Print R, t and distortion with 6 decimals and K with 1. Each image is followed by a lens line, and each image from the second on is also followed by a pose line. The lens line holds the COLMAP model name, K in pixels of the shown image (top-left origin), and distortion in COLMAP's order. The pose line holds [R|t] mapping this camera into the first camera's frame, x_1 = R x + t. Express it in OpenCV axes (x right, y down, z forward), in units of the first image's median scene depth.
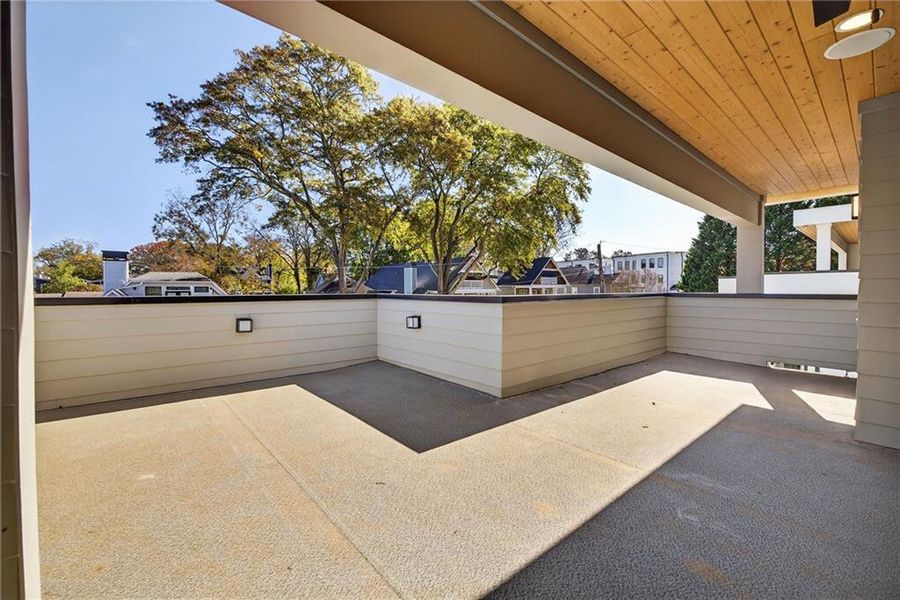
lens RADIAL K [[374.8, 0, 449.1], [0, 374.8, 294.4], [0, 0, 1]] dist [0.001048, -0.000121]
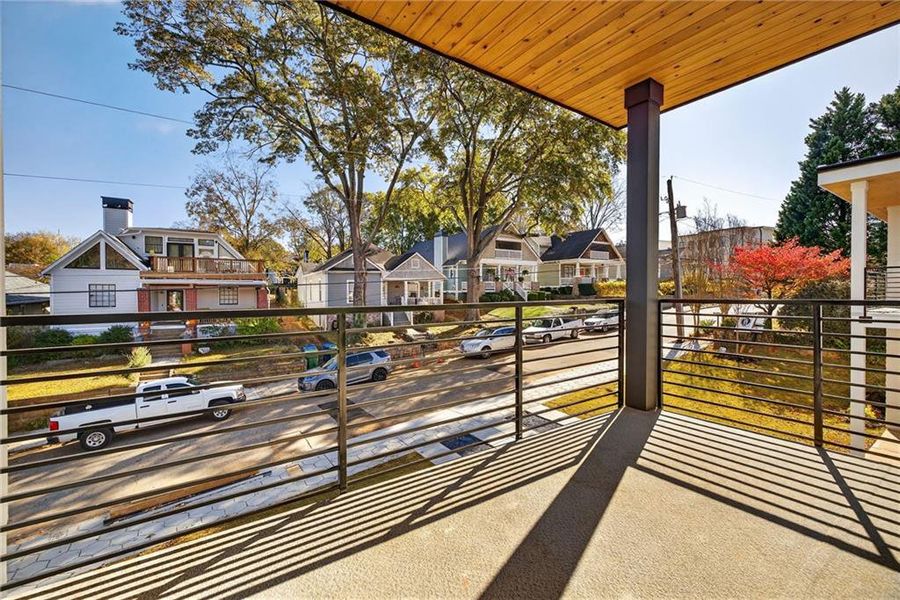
lens RADIAL K [[377.5, 0, 447.0], [0, 377.5, 298.3], [0, 0, 1]] dist [0.003838, 0.000395]
pose [[0.993506, 0.003934, -0.113709, 0.017880], [-0.003129, 0.999969, 0.007258, 0.081480], [0.113734, -0.006856, 0.993488, 0.111157]]
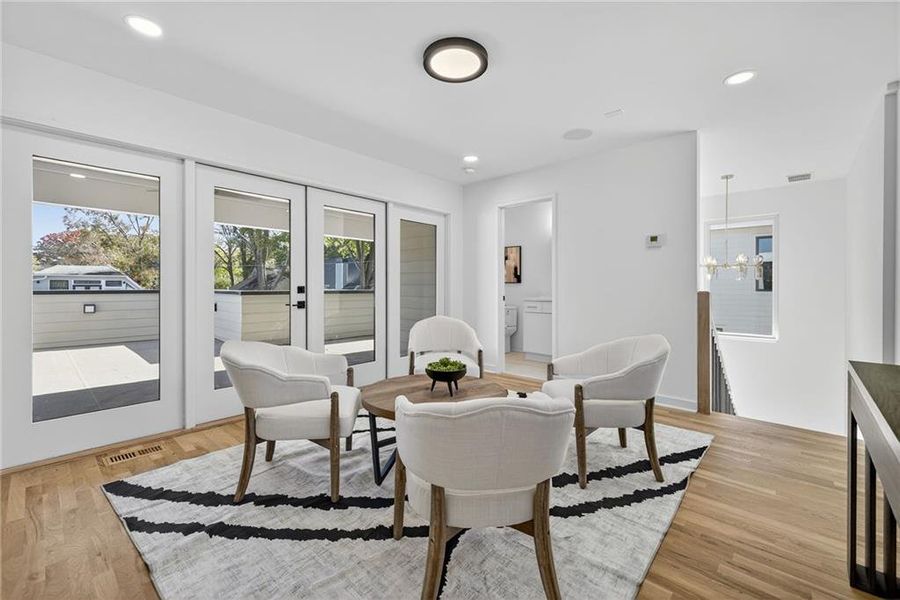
lens RADIAL K [[377.1, 0, 446.3], [0, 377.1, 287.2], [0, 0, 1]] dist [0.001540, 0.000021]
pose [[0.993126, 0.006290, 0.116877, 0.072819], [-0.005513, 0.999960, -0.006975, -0.000480], [-0.116916, 0.006283, 0.993122, -0.072514]]
